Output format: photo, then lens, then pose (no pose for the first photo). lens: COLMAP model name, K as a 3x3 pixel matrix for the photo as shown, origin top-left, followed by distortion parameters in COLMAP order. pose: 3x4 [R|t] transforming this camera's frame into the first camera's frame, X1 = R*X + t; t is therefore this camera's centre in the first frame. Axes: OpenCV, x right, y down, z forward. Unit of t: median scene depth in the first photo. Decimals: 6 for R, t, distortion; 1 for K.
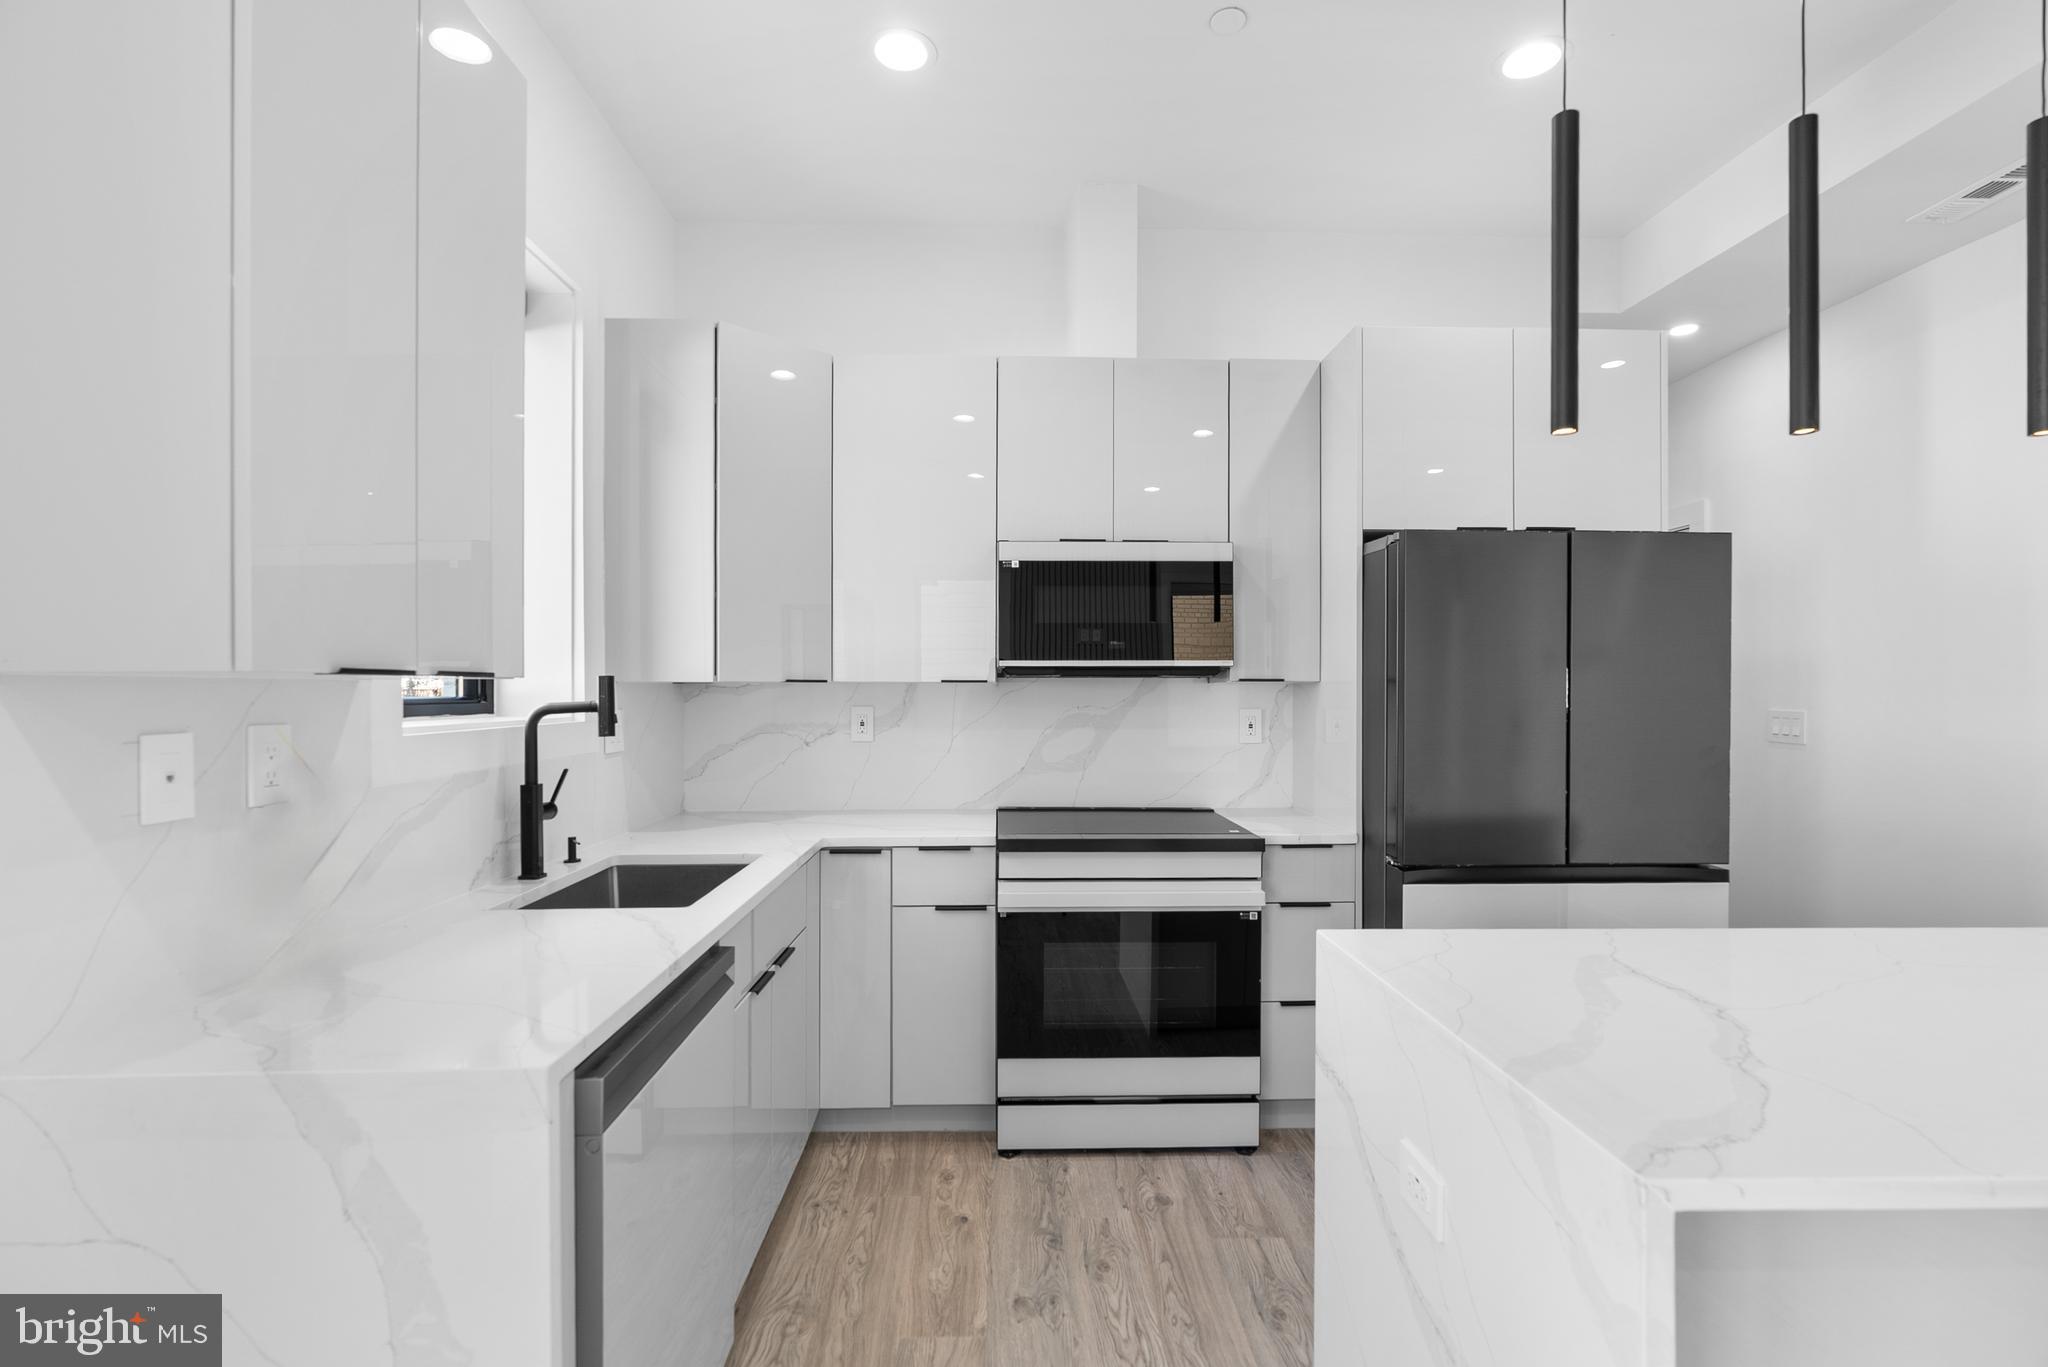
lens RADIAL K [[936.2, 0, 1024.8], [0, 936.2, 687.0], [0, 0, 1]] dist [-0.011248, 0.006116]
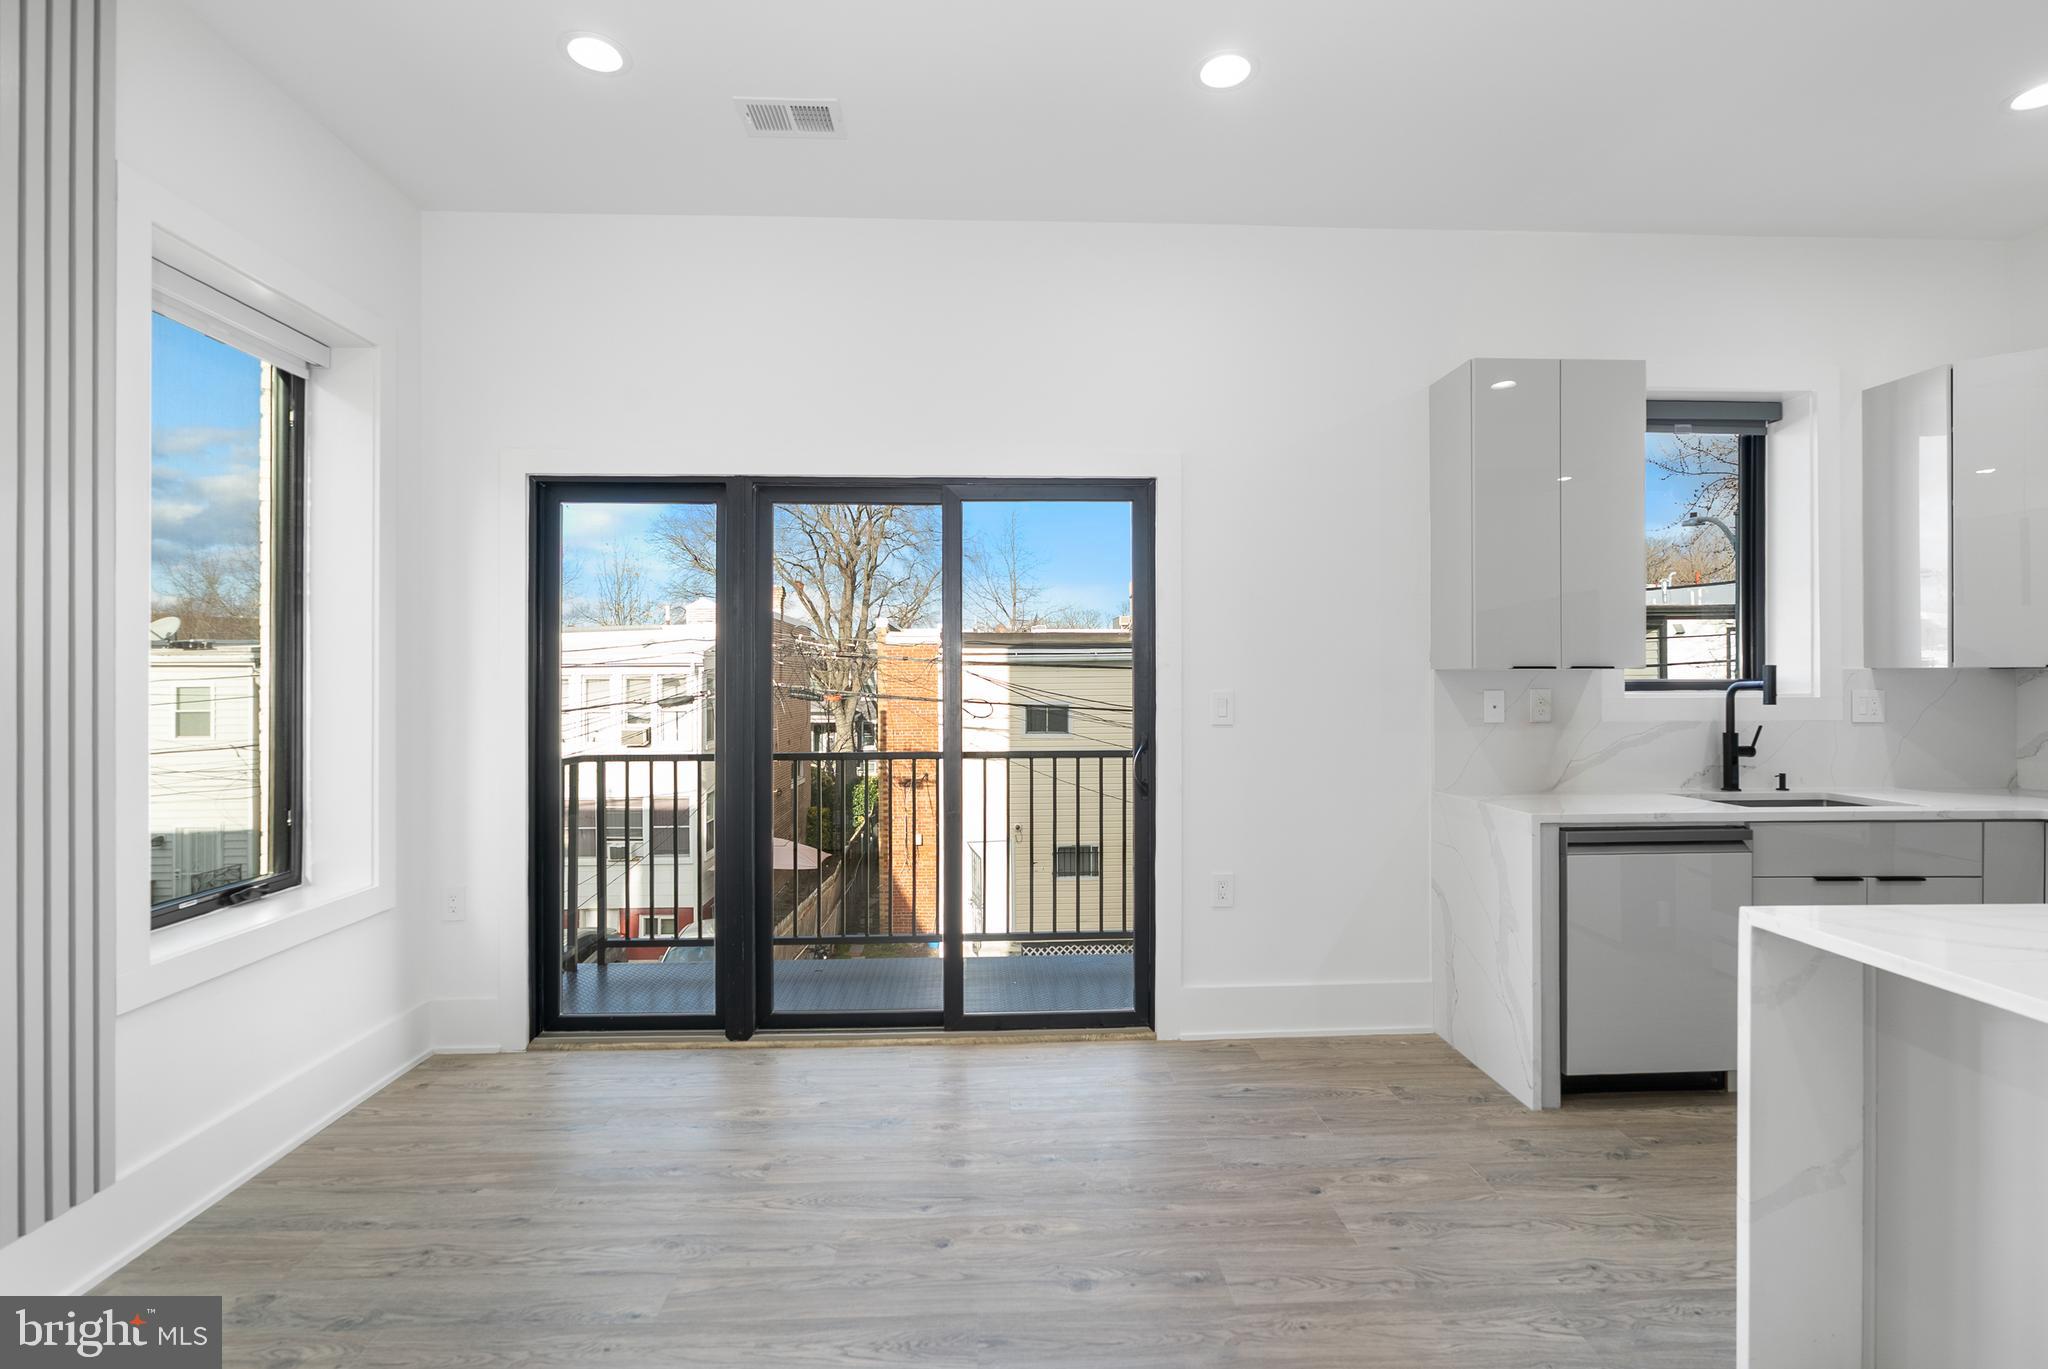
lens RADIAL K [[936.2, 0, 1008.4], [0, 936.2, 681.8], [0, 0, 1]] dist [-0.011248, 0.006116]
pose [[0.004296, 0.003720, -0.999984, 0.915644], [0.005207, 0.999979, 0.003743, 0.002325], [0.999977, -0.005223, 0.004277, -0.221204]]
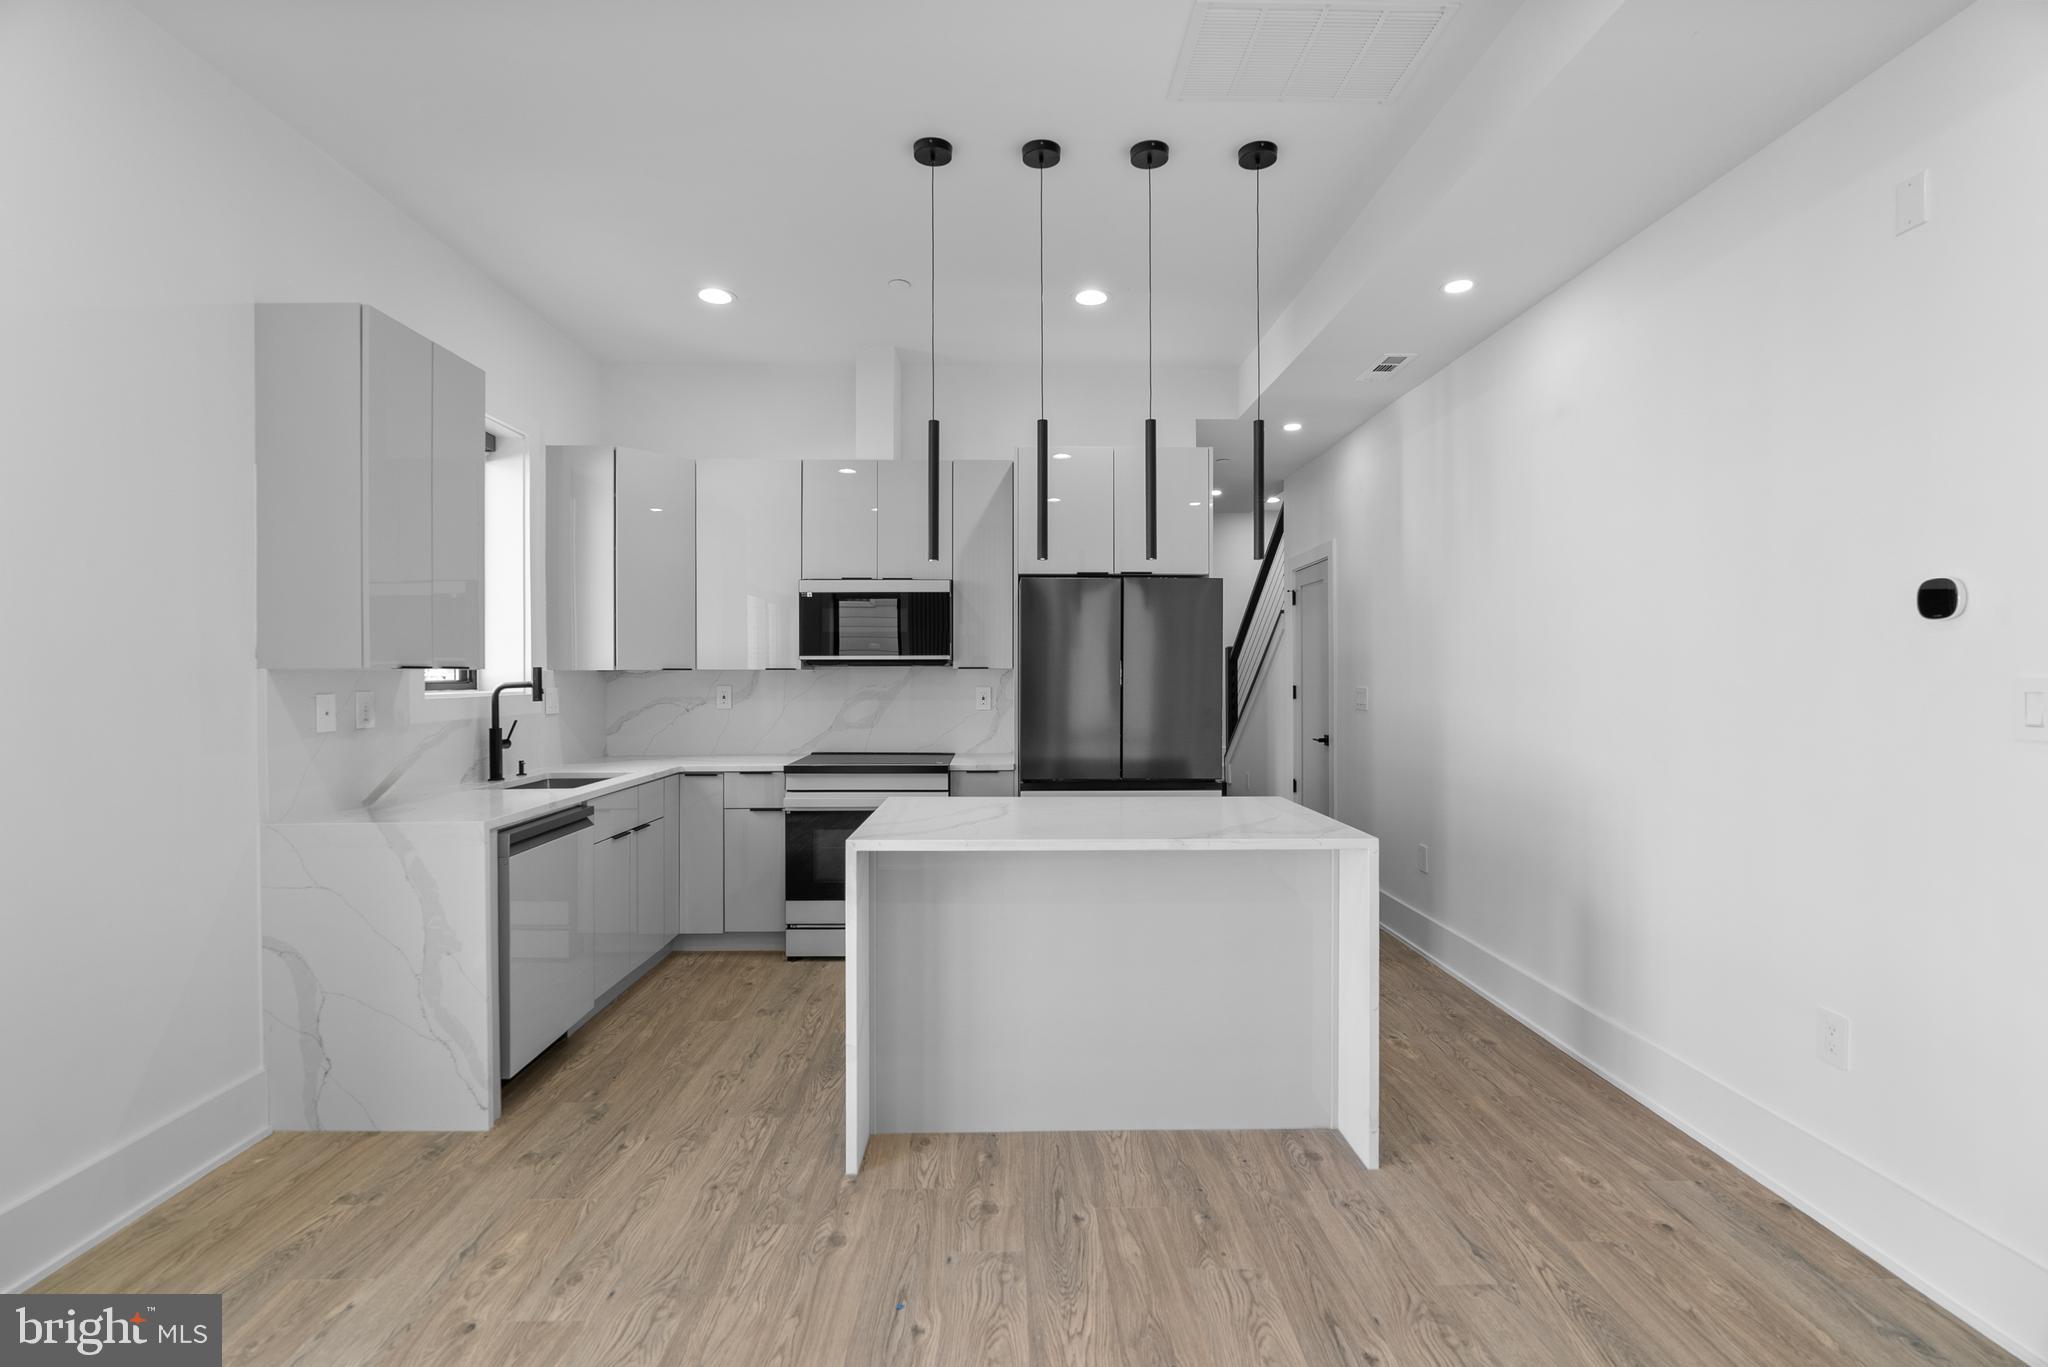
lens RADIAL K [[936.2, 0, 1023.7], [0, 936.2, 672.4], [0, 0, 1]] dist [-0.011248, 0.006116]
pose [[0.999952, -0.002363, -0.009550, 0.421563], [0.002371, 0.999997, 0.000810, -0.001468], [0.009548, -0.000832, 0.999954, -0.655574]]
